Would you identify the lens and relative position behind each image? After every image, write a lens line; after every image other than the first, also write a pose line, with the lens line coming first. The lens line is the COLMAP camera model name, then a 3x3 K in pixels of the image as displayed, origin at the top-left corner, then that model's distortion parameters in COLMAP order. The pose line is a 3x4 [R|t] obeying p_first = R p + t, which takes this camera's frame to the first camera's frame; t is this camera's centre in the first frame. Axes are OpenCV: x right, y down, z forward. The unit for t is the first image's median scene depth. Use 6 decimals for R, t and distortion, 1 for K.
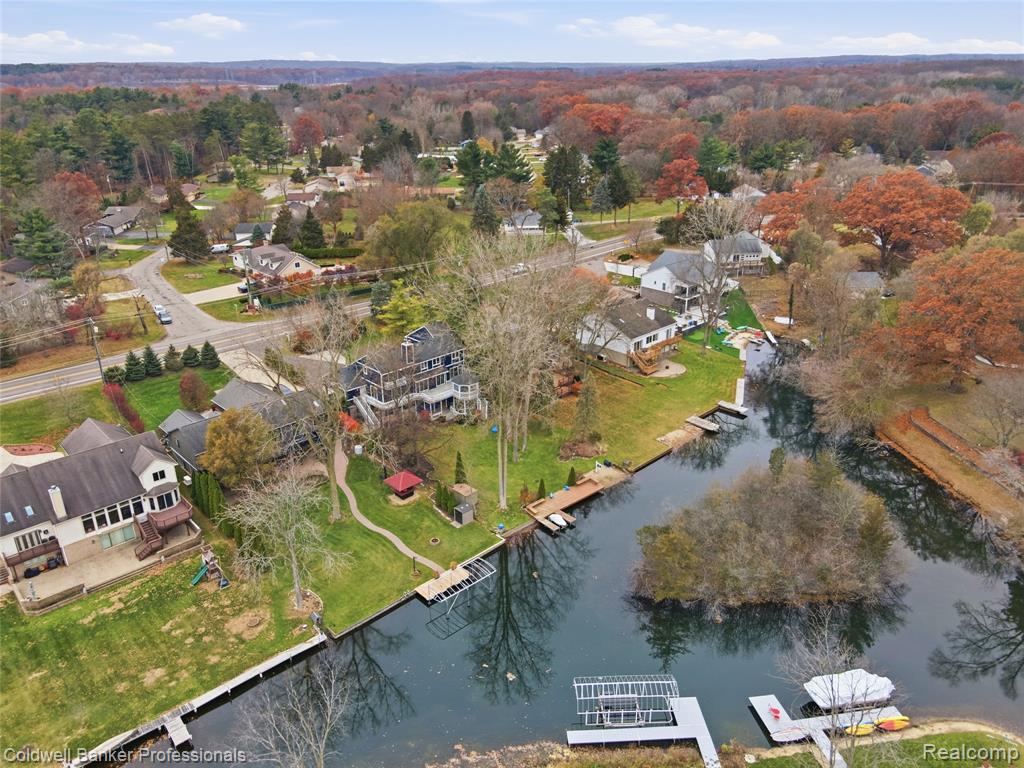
lens RADIAL K [[744.9, 0, 512.0], [0, 744.9, 384.0], [0, 0, 1]] dist [0.010781, 0.050140]
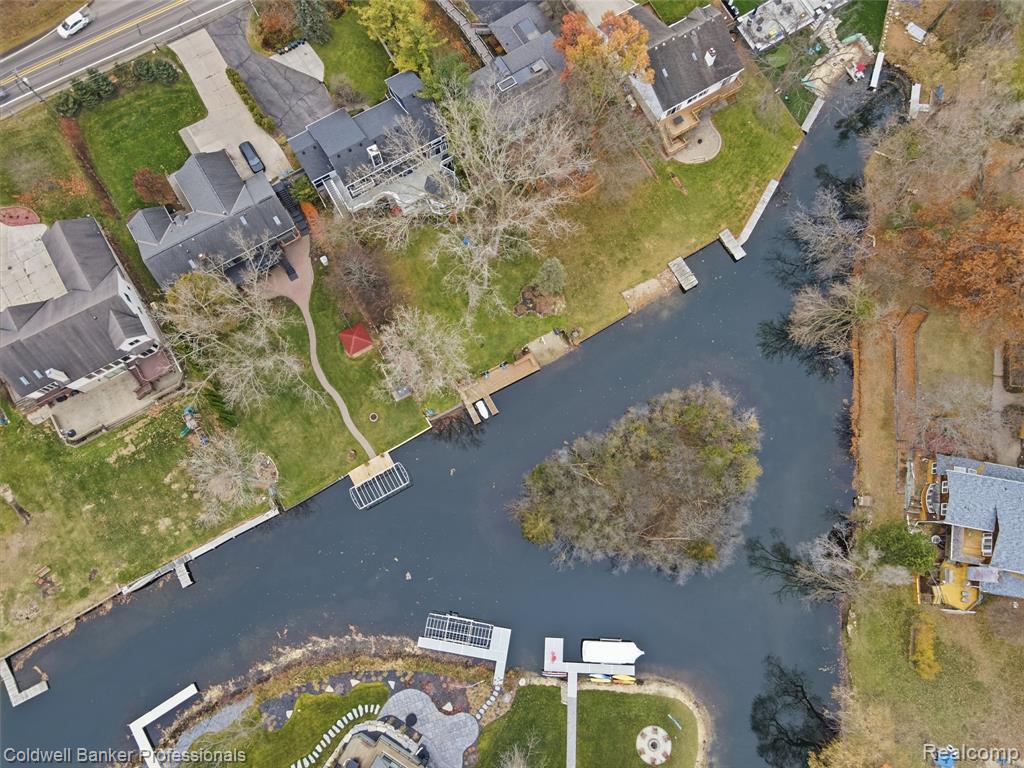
lens RADIAL K [[744.9, 0, 512.0], [0, 744.9, 384.0], [0, 0, 1]] dist [0.010781, 0.050140]
pose [[0.974257, 0.222487, -0.036377, 0.095886], [-0.100388, 0.572627, 0.813647, -0.540409], [0.201856, -0.789049, 0.580221, 0.259194]]
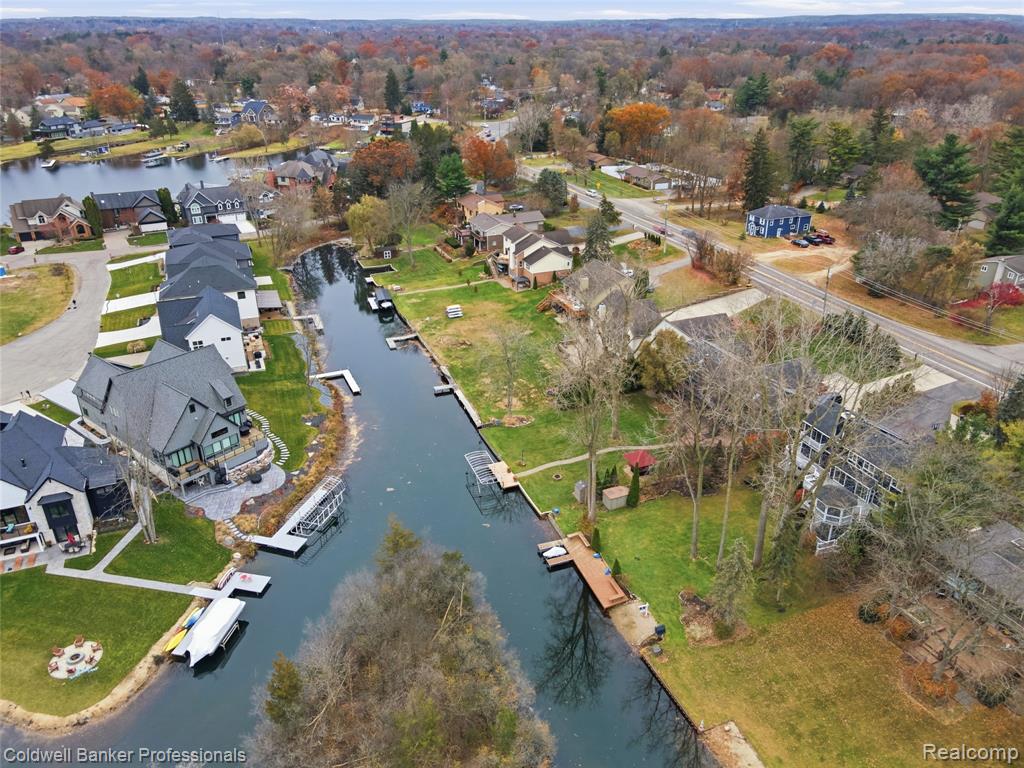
lens RADIAL K [[744.9, 0, 512.0], [0, 744.9, 384.0], [0, 0, 1]] dist [0.010781, 0.050140]
pose [[-0.366931, 0.419527, -0.830276, 0.533469], [-0.360061, 0.758913, 0.542593, -0.323911], [0.857740, 0.498044, -0.127414, 0.670583]]
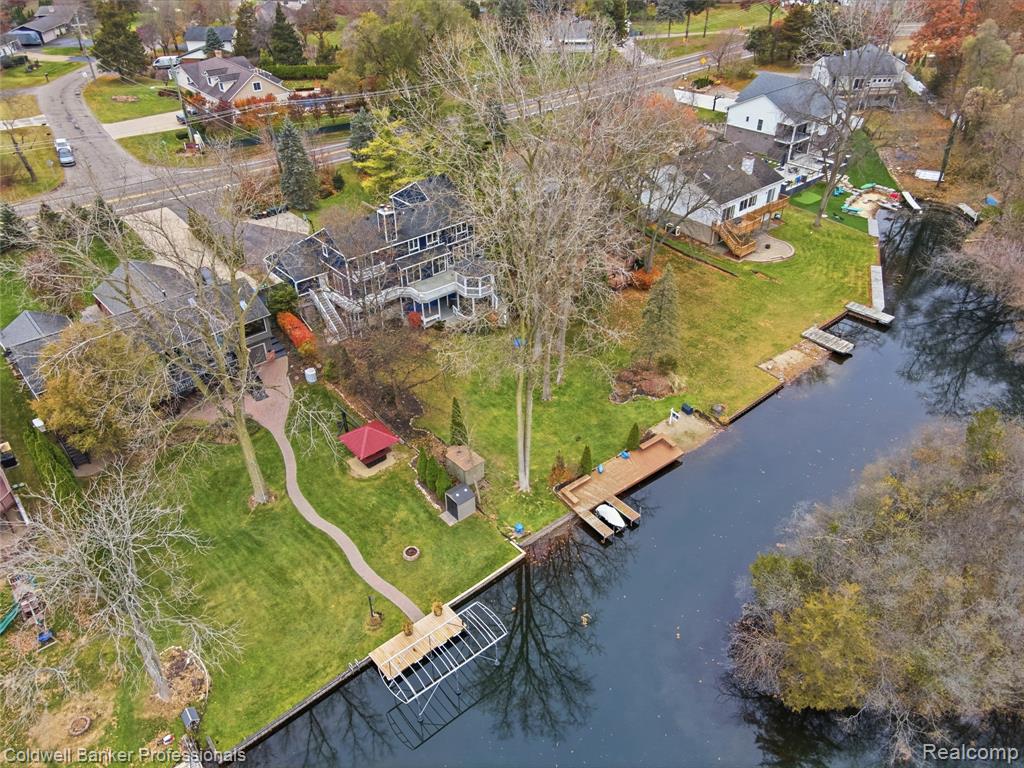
lens RADIAL K [[744.9, 0, 512.0], [0, 744.9, 384.0], [0, 0, 1]] dist [0.010781, 0.050140]
pose [[0.998799, 0.028820, -0.039616, 0.000212], [-0.020104, 0.978551, 0.205024, -0.035735], [0.044675, -0.203981, 0.977955, 0.283300]]
